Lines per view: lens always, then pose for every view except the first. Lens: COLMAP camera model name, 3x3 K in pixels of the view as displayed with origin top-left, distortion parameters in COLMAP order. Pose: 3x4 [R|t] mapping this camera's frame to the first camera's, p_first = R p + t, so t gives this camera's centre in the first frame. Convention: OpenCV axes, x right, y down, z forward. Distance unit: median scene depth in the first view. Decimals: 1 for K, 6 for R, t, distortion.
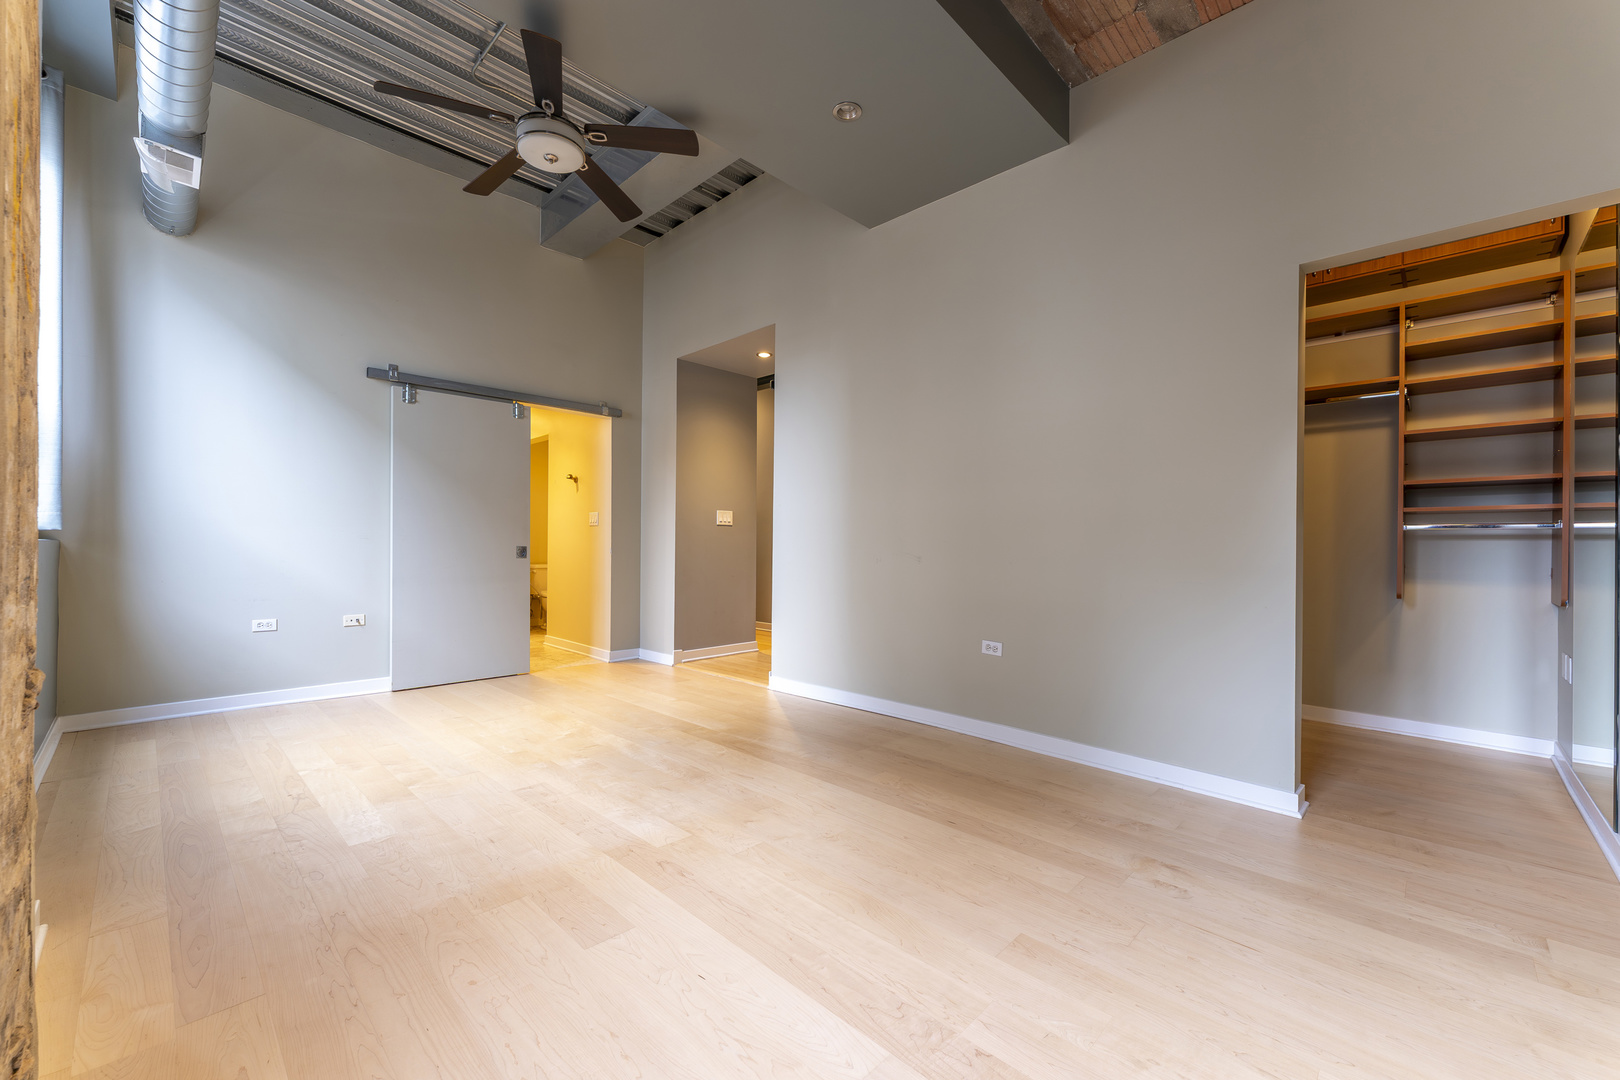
lens RADIAL K [[645.4, 0, 811.2], [0, 645.4, 546.8], [0, 0, 1]] dist [-0.001256, -0.000583]
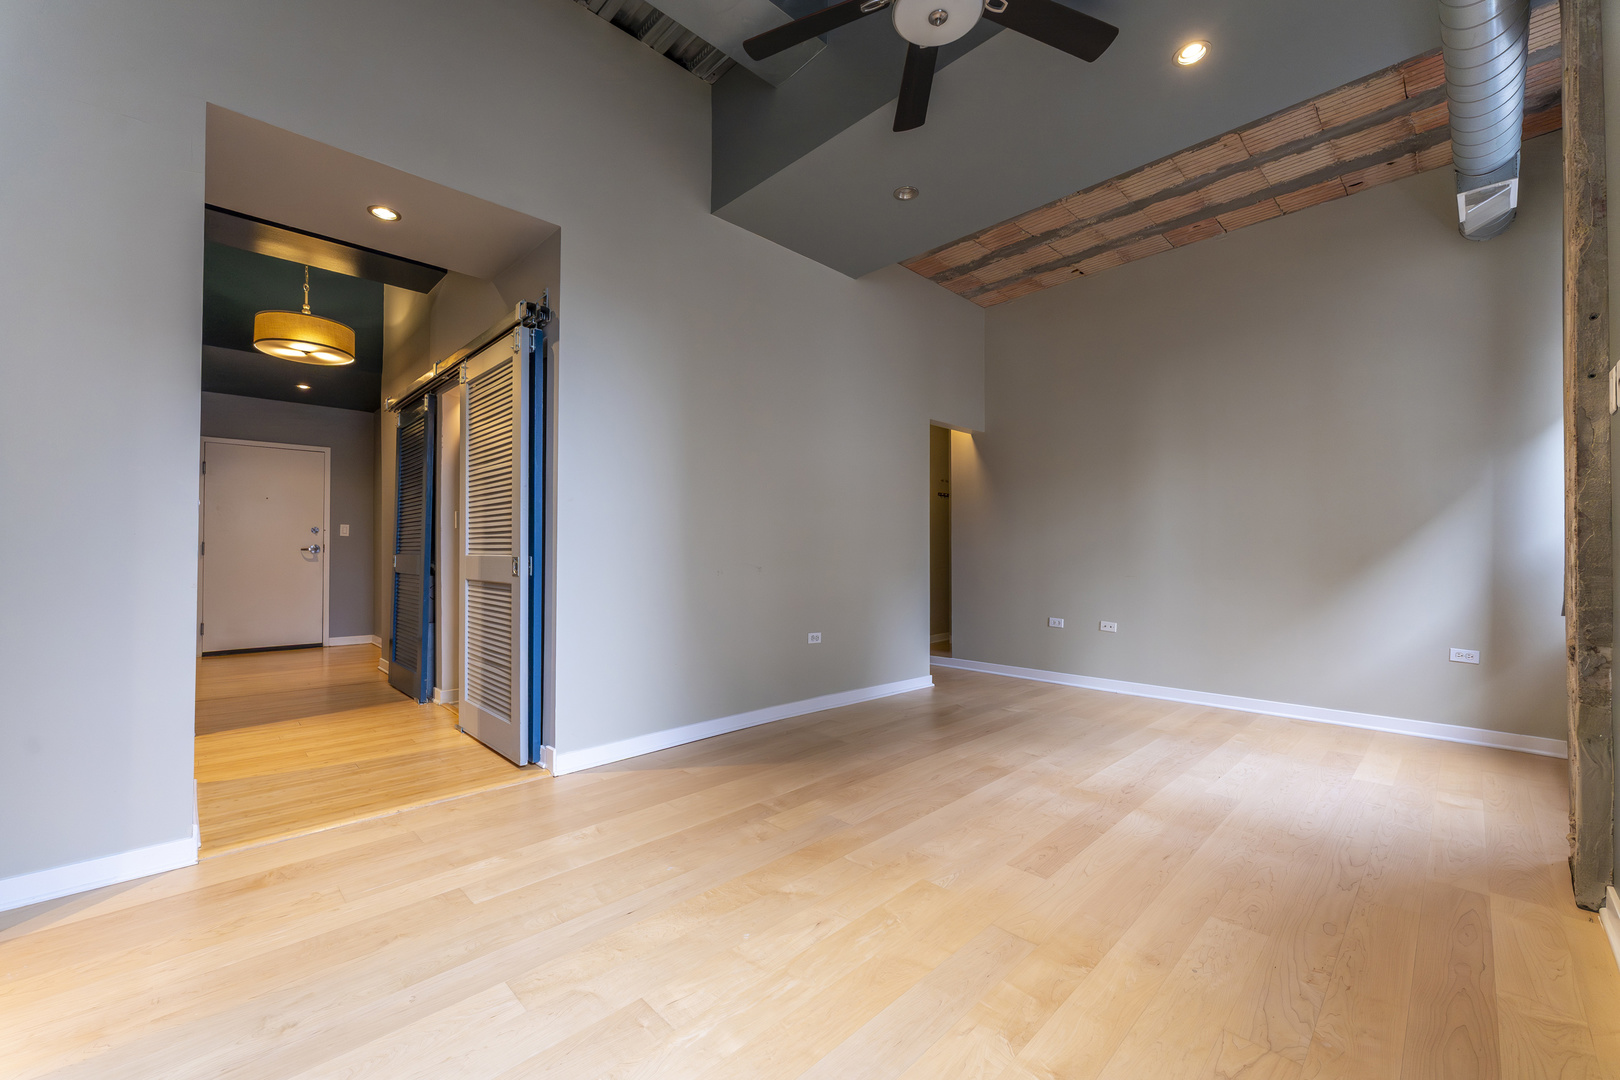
lens RADIAL K [[645.4, 0, 811.2], [0, 645.4, 546.8], [0, 0, 1]] dist [-0.001256, -0.000583]
pose [[0.025009, 0.001912, 0.999685, -1.048273], [-0.001267, 0.999997, -0.001881, -0.018703], [-0.999686, -0.001219, 0.025011, 1.055349]]
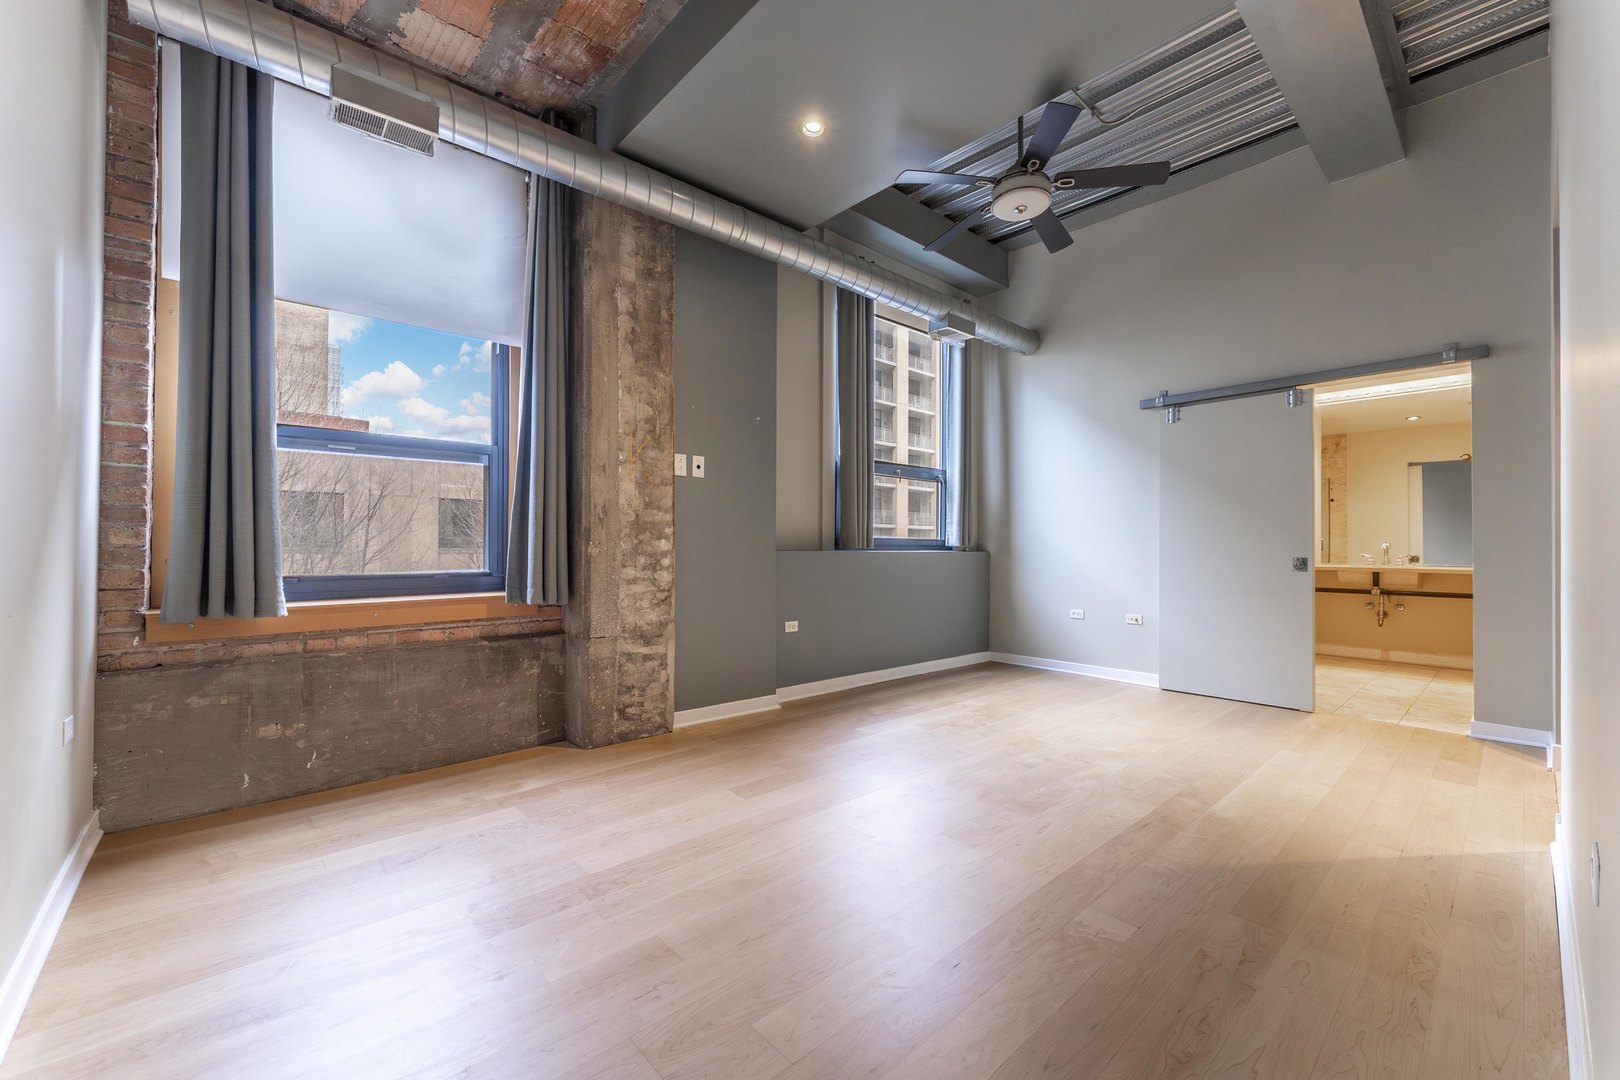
lens RADIAL K [[645.4, 0, 811.2], [0, 645.4, 546.8], [0, 0, 1]] dist [-0.001256, -0.000583]
pose [[-0.070200, -0.010220, -0.997481, 0.685717], [-0.008031, 0.999921, -0.009680, -0.002696], [0.997501, 0.007331, -0.070277, 0.677109]]
